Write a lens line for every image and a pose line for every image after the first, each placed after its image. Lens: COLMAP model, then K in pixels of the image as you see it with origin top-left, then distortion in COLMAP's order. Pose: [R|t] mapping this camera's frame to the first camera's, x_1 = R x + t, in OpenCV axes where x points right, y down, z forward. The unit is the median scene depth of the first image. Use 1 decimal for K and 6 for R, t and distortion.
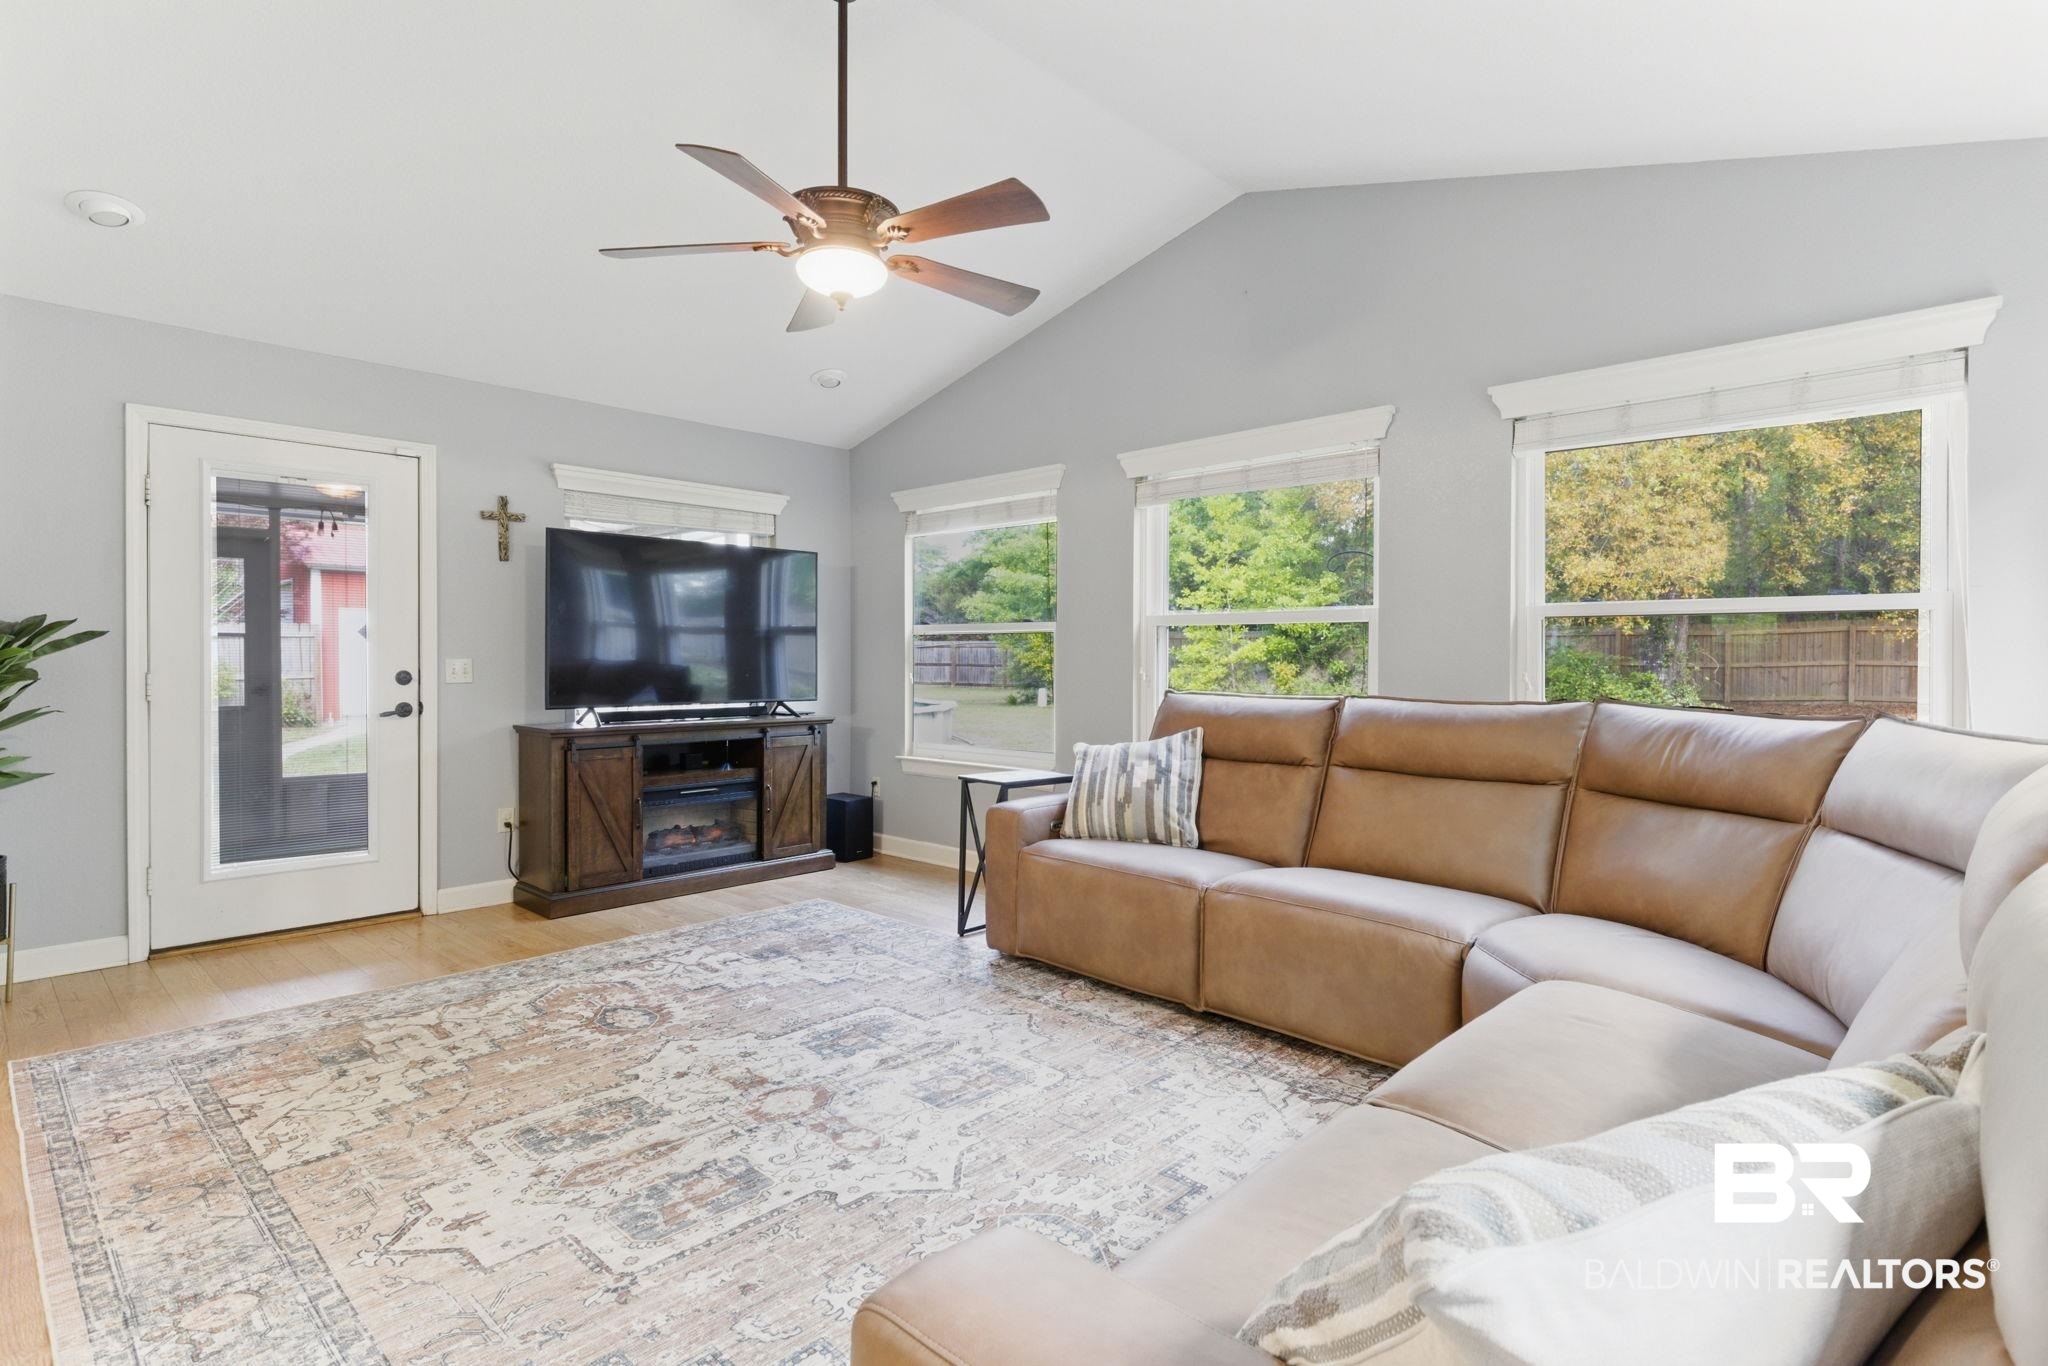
lens RADIAL K [[1016.9, 0, 1023.4], [0, 1016.9, 674.4], [0, 0, 1]] dist [0.007996, -0.001892]
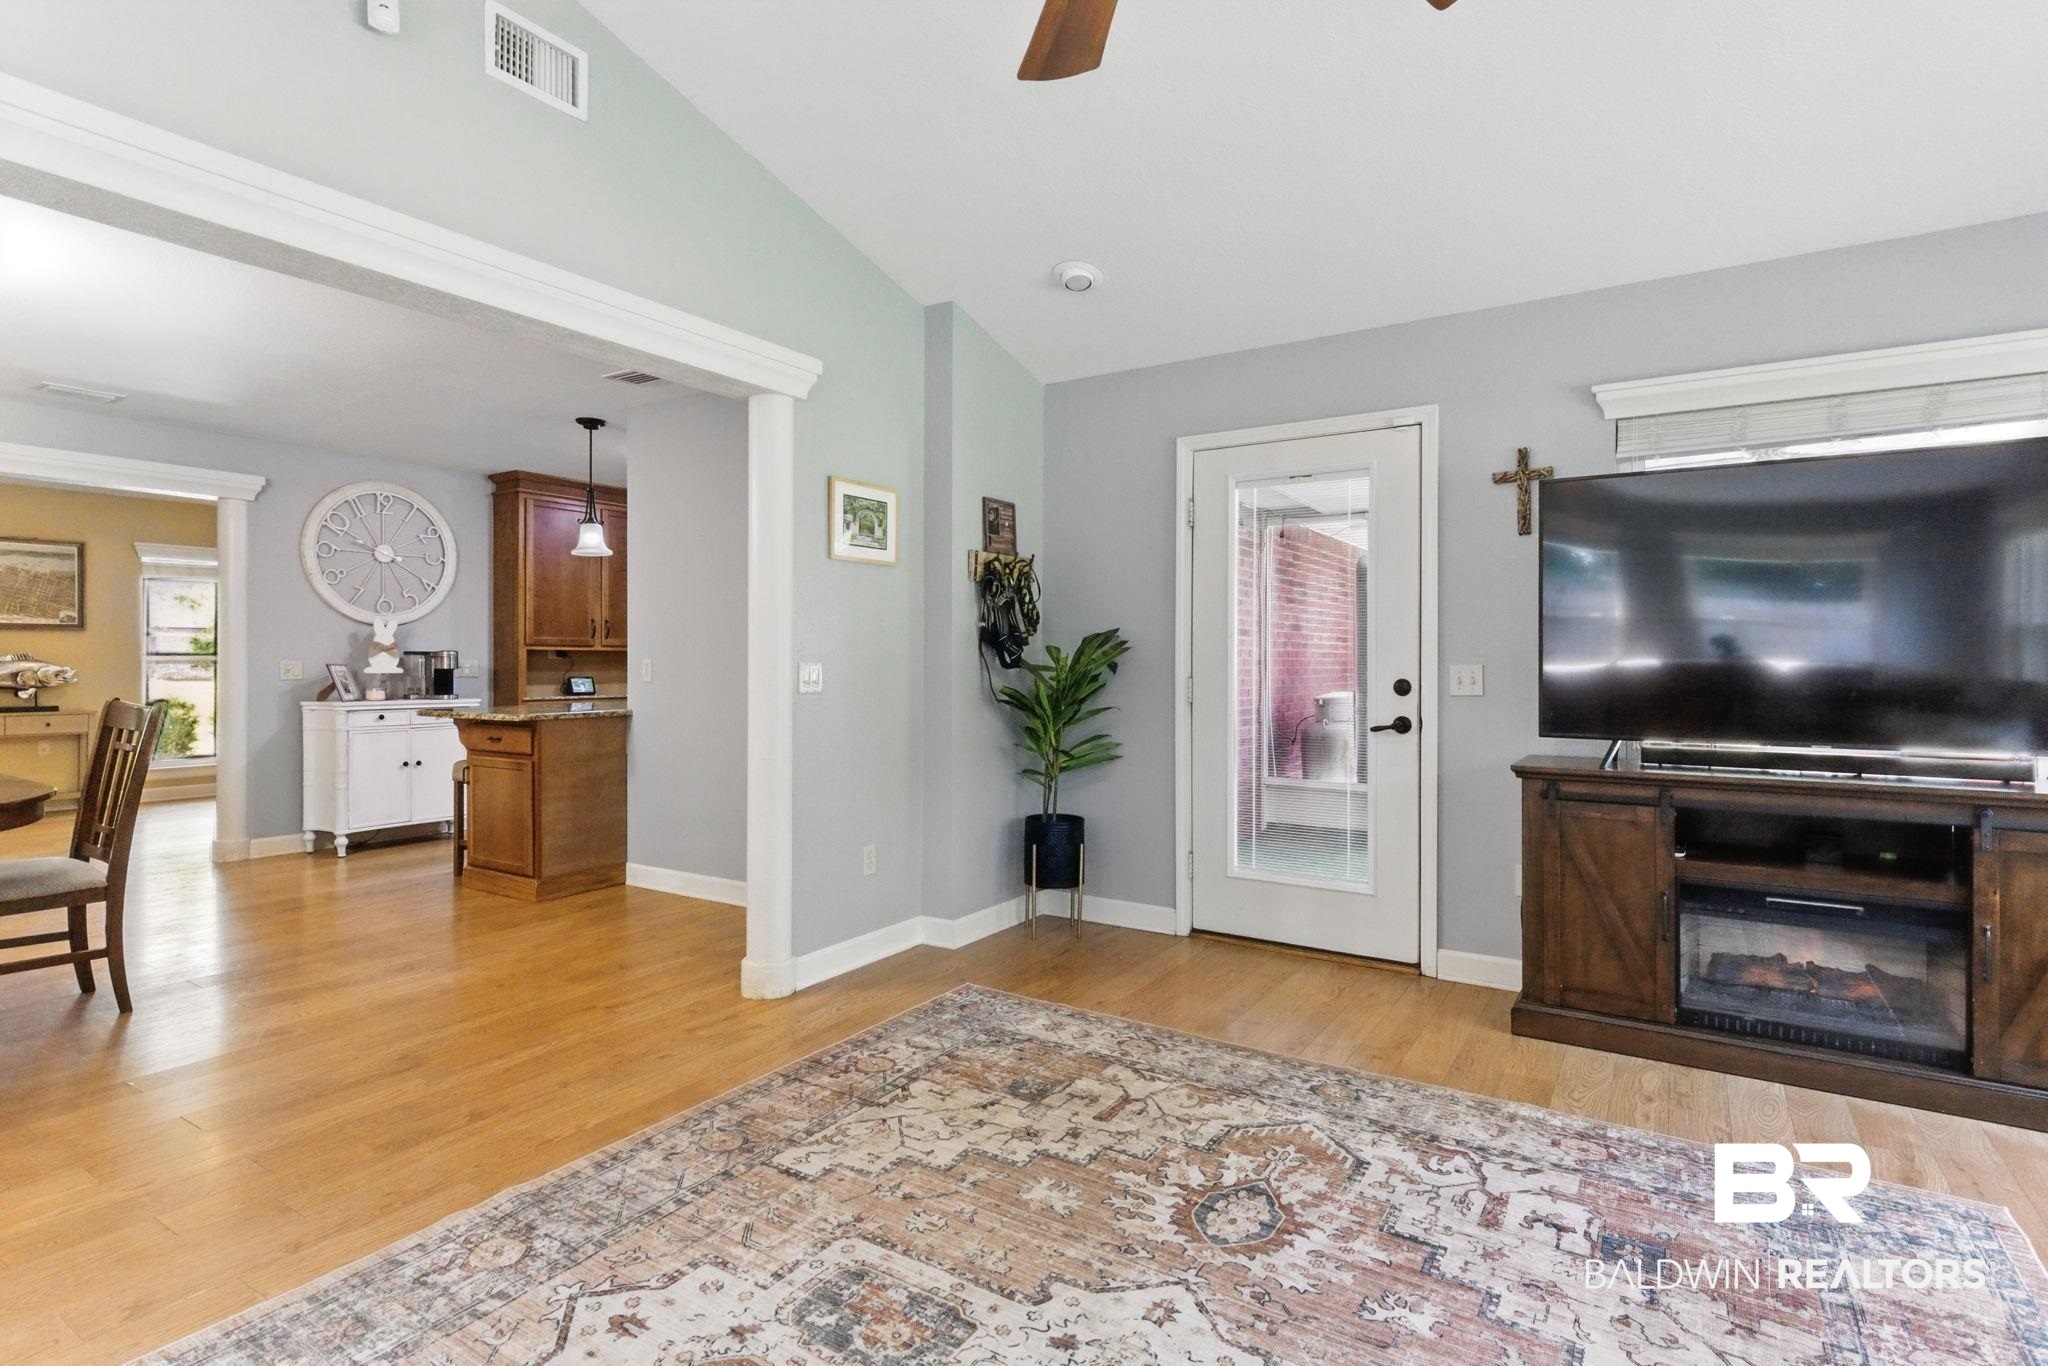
lens RADIAL K [[1016.9, 0, 1024.4], [0, 1016.9, 664.4], [0, 0, 1]] dist [0.007996, -0.001892]
pose [[0.197986, 0.001465, -0.980204, 0.224732], [-0.017725, 0.999841, -0.002086, -0.011499], [0.980045, 0.017787, 0.197981, 0.732789]]
